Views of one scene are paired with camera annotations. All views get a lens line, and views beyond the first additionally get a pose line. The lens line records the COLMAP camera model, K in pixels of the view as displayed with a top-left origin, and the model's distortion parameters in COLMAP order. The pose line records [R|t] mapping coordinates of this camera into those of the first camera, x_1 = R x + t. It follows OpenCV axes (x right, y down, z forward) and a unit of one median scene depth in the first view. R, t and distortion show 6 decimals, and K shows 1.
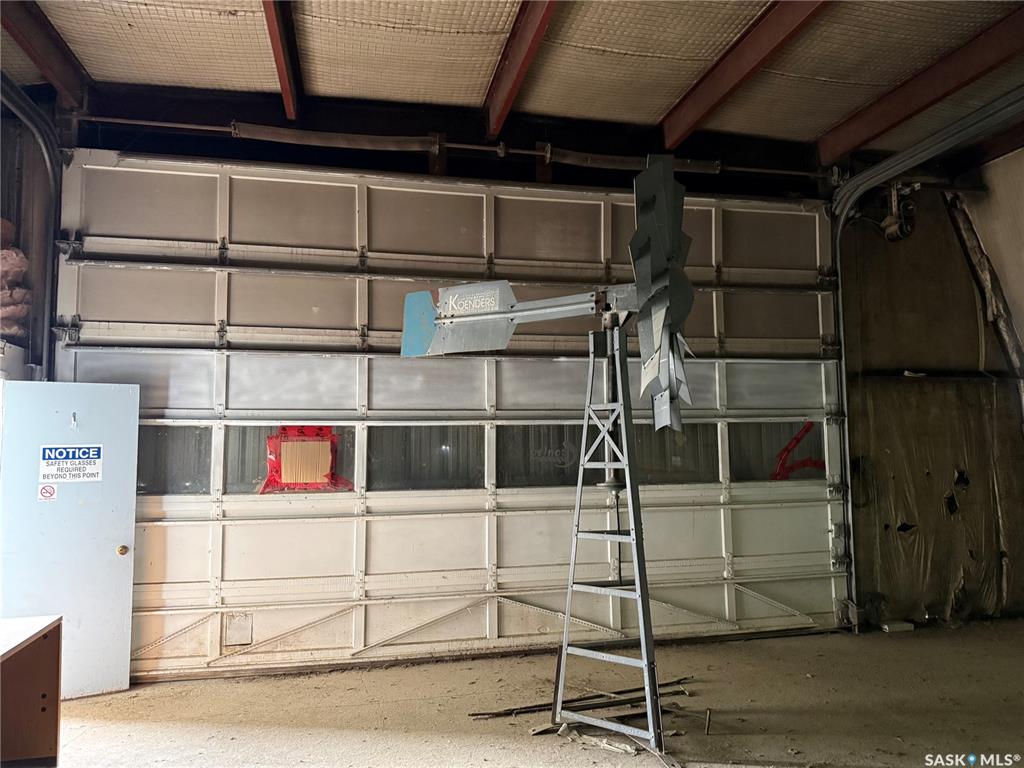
lens RADIAL K [[735.0, 0, 505.2], [0, 735.0, 376.3], [0, 0, 1]] dist [0.012773, -0.024848]
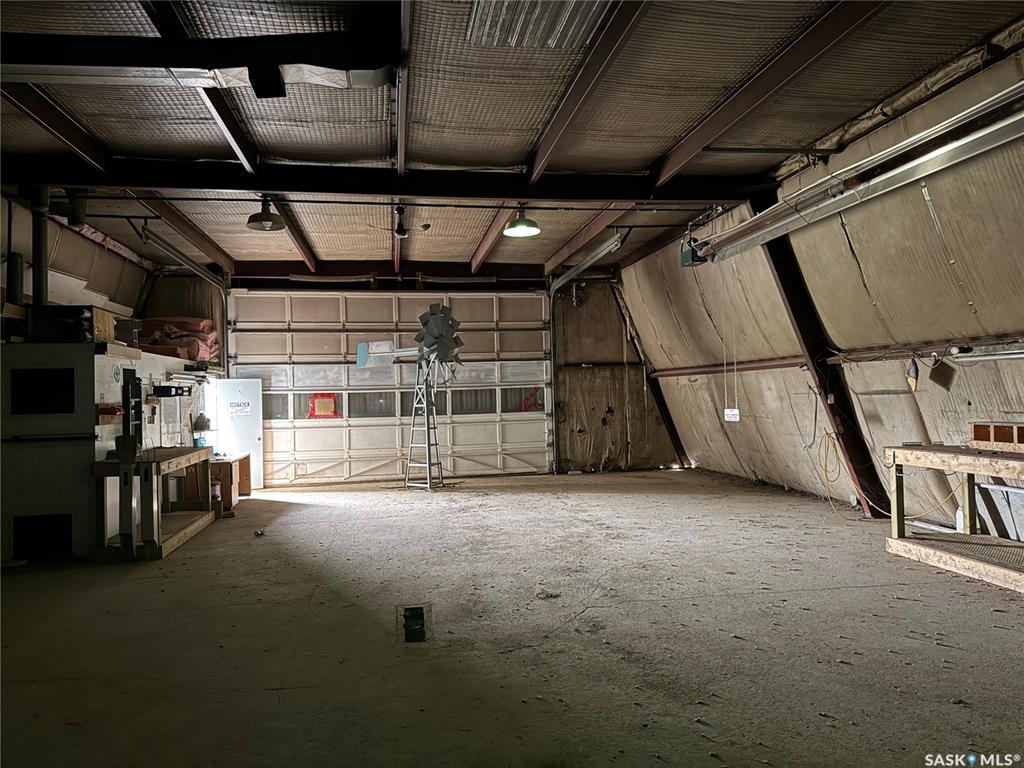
lens RADIAL K [[735.0, 0, 522.8], [0, 735.0, 386.7], [0, 0, 1]] dist [0.012773, -0.024848]
pose [[0.999621, -0.016536, -0.022031, 0.464417], [0.018188, 0.996863, 0.077024, -0.134565], [0.020688, -0.077395, 0.996786, -1.491480]]
